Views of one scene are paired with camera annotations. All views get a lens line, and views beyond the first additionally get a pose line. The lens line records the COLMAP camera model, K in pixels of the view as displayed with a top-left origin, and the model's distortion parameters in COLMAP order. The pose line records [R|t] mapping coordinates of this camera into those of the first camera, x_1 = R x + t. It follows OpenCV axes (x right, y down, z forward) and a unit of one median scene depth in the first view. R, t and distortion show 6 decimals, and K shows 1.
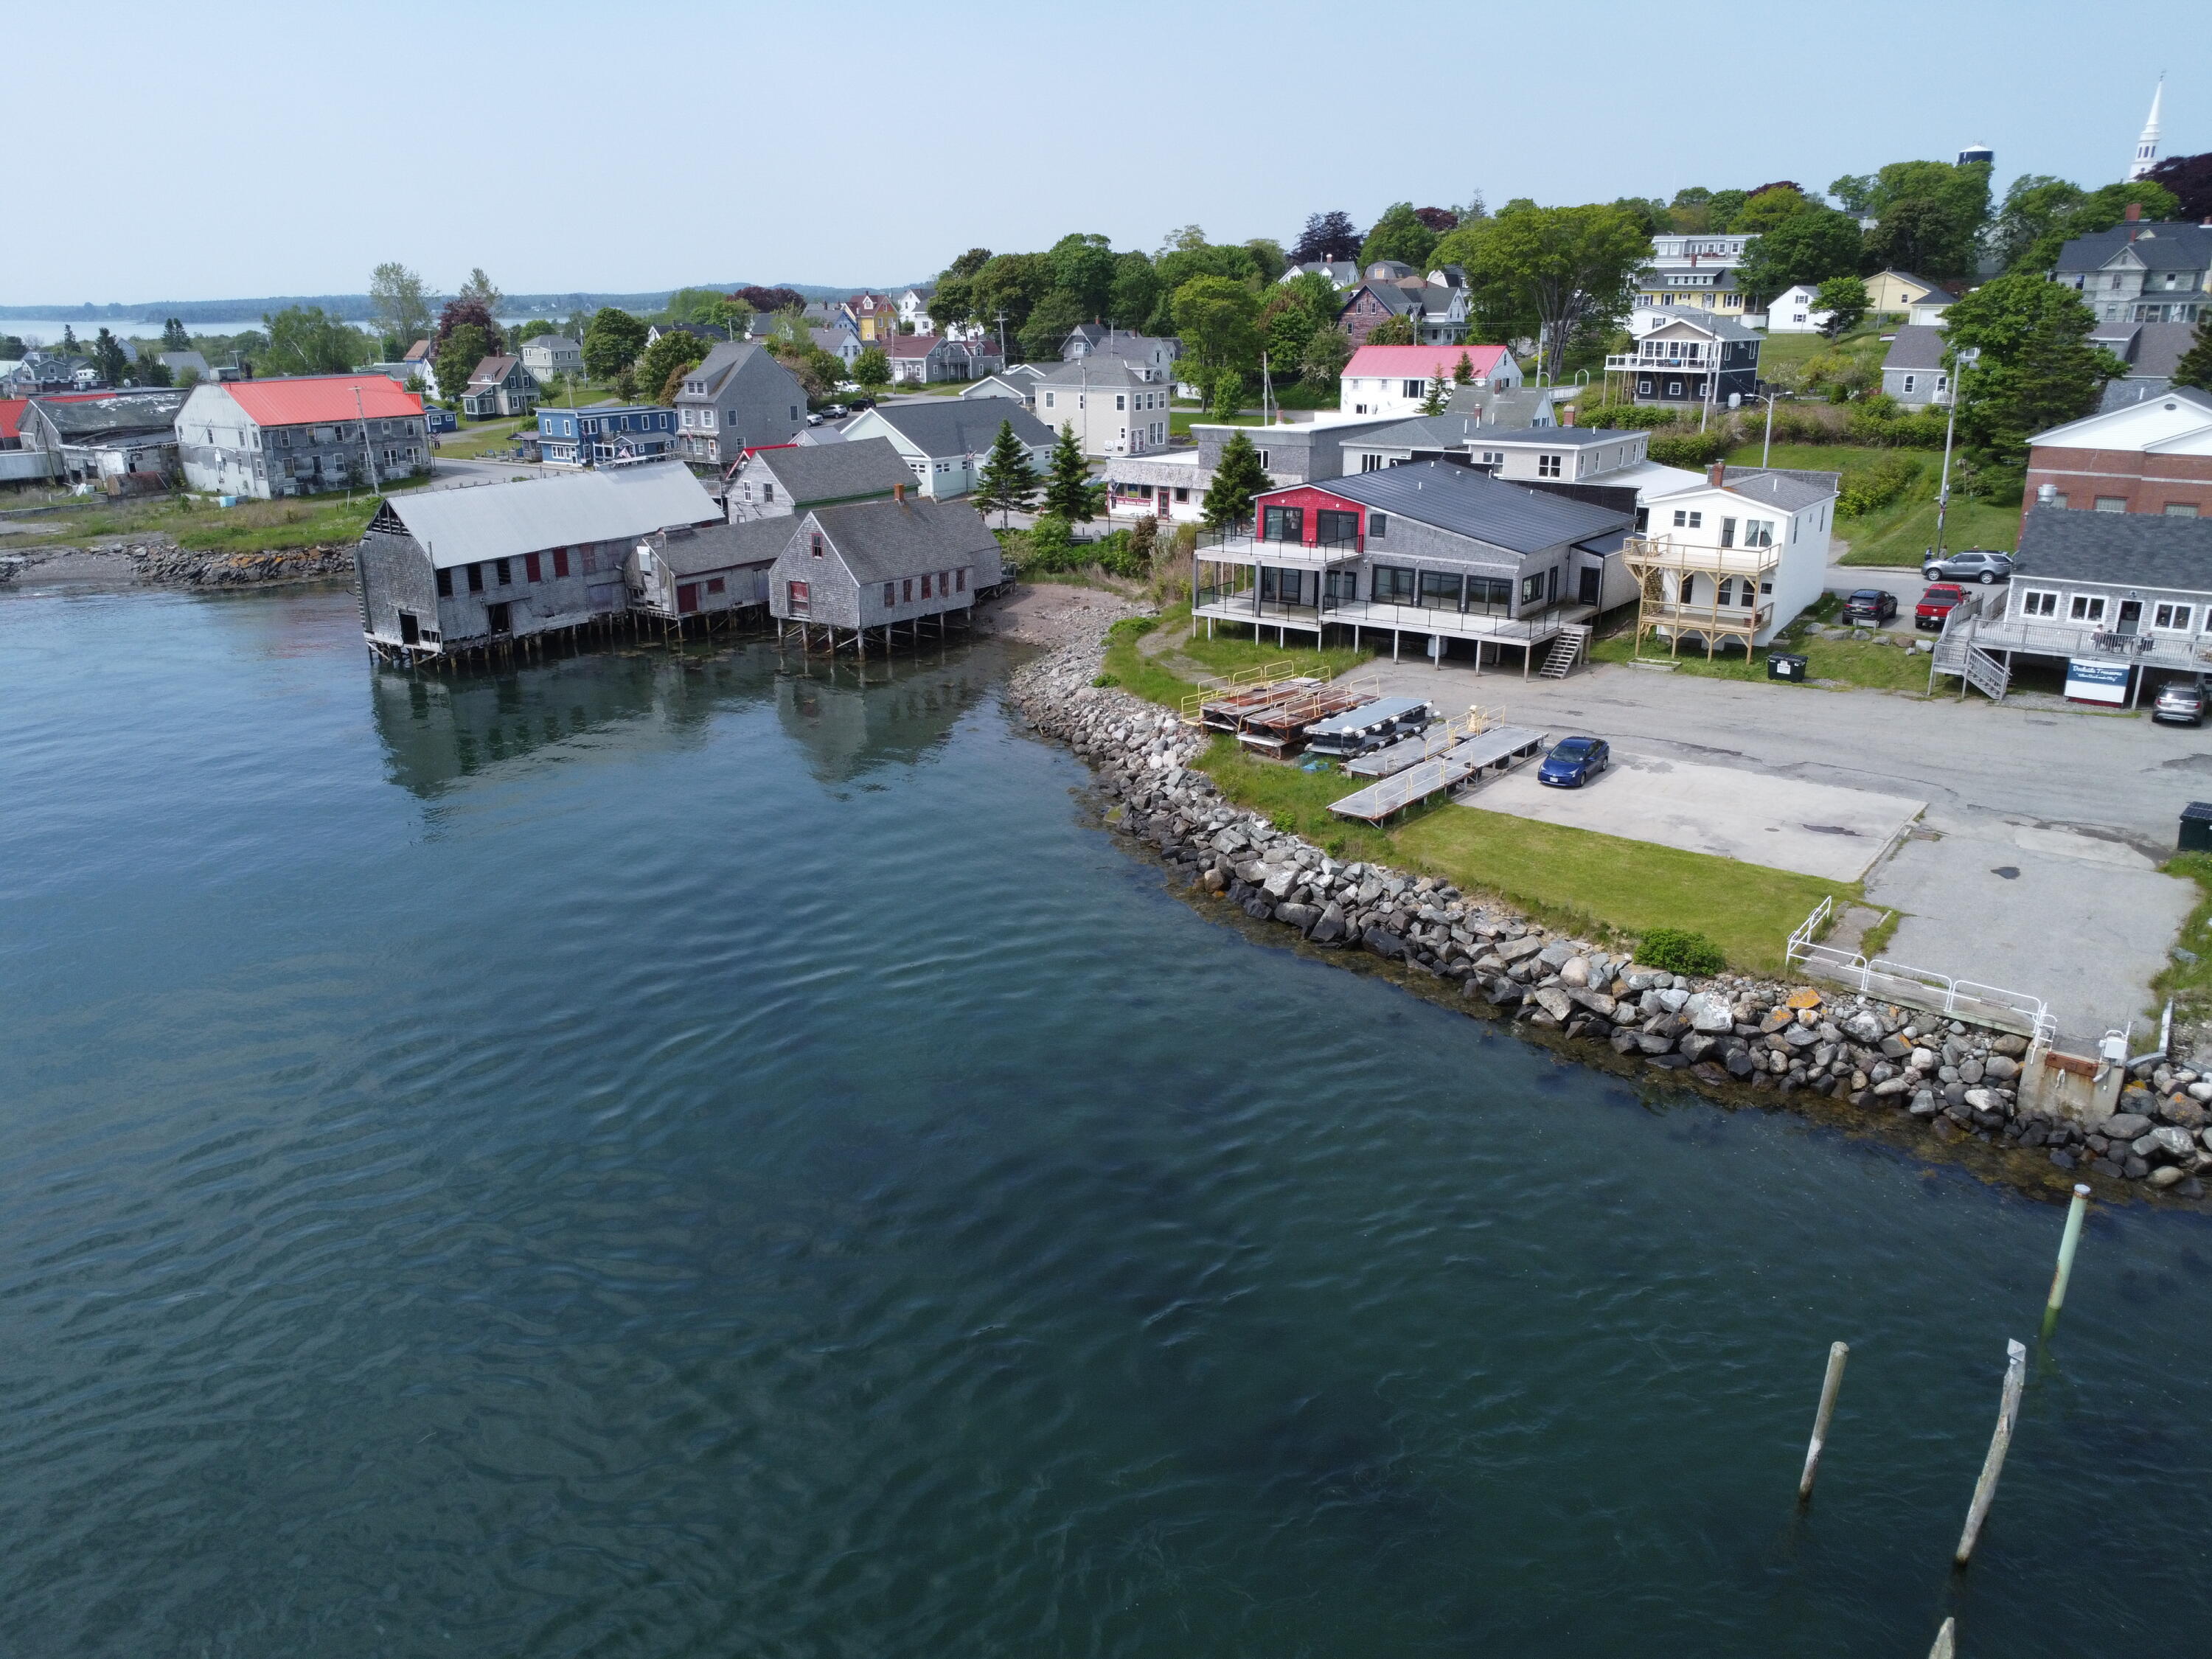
lens RADIAL K [[1601.0, 0, 1106.9], [0, 1601.0, 841.8], [0, 0, 1]] dist [-0.028160, -0.005441]
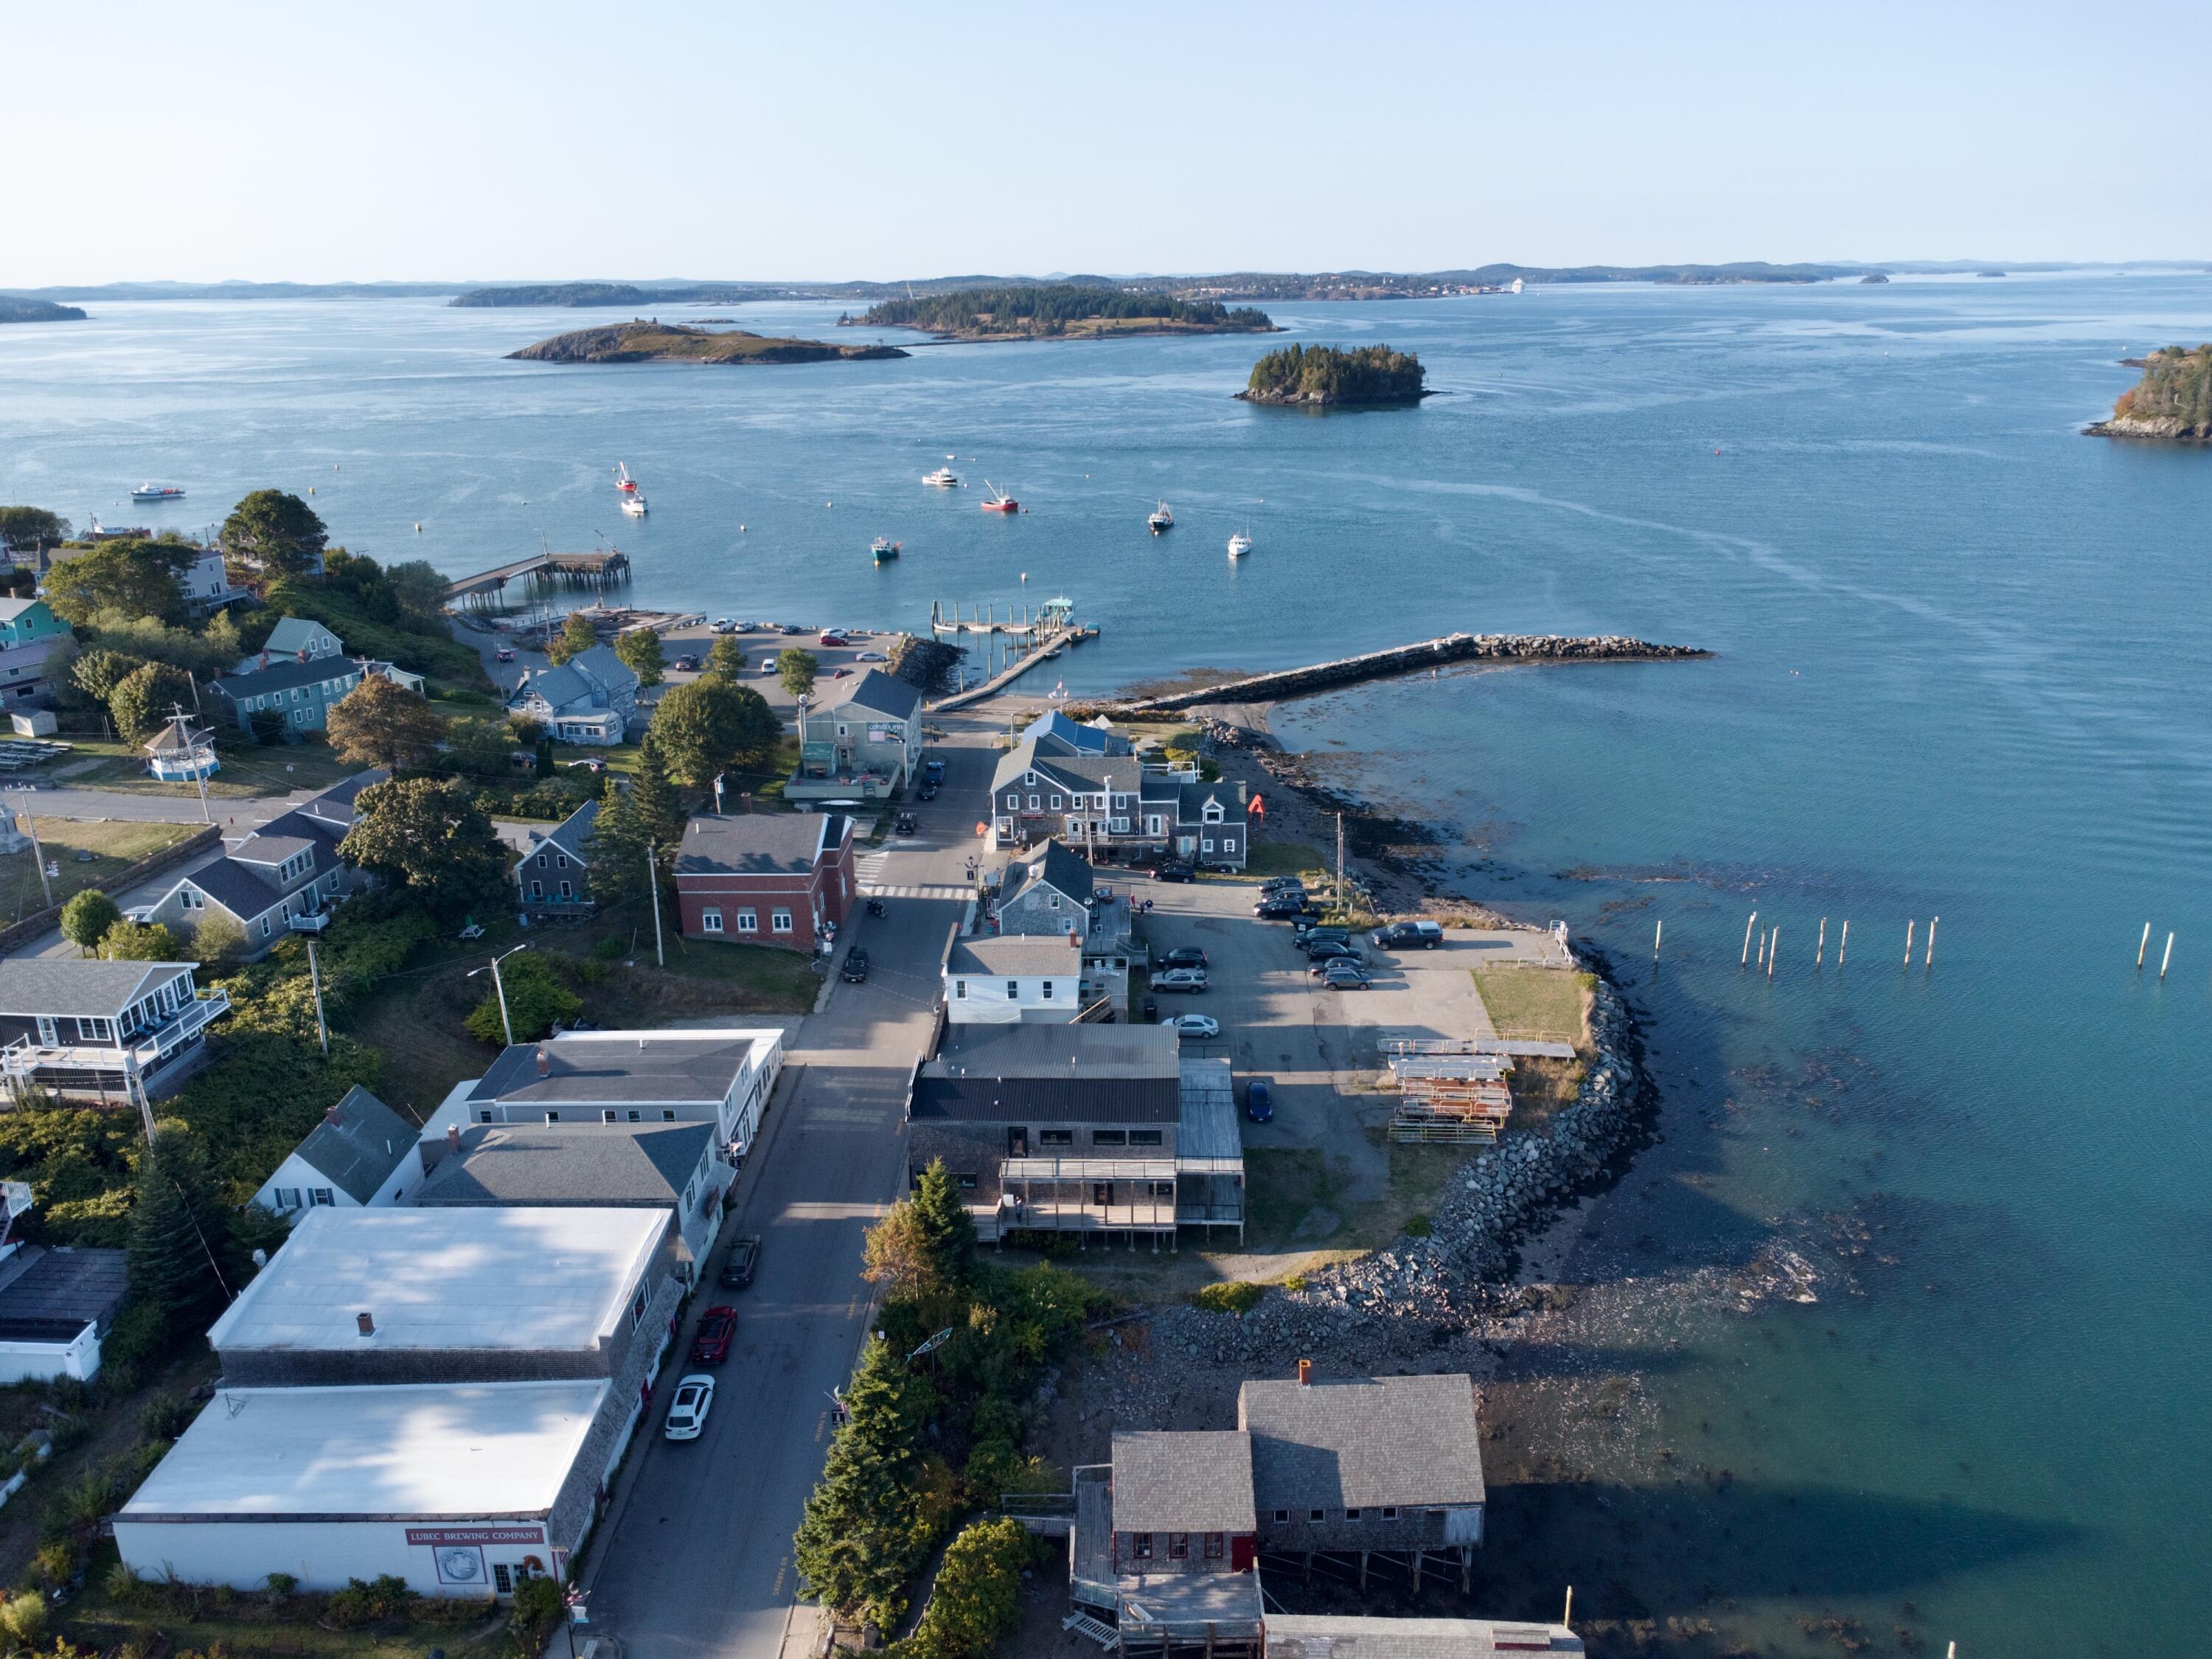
lens RADIAL K [[1603.7, 0, 1103.2], [0, 1603.7, 829.5], [0, 0, 1]] dist [0.003963, 0.009640]
pose [[-0.577743, -0.254453, 0.775543, -0.615749], [0.278543, 0.831662, 0.480367, -0.846174], [-0.767220, 0.493551, -0.409611, 1.291486]]
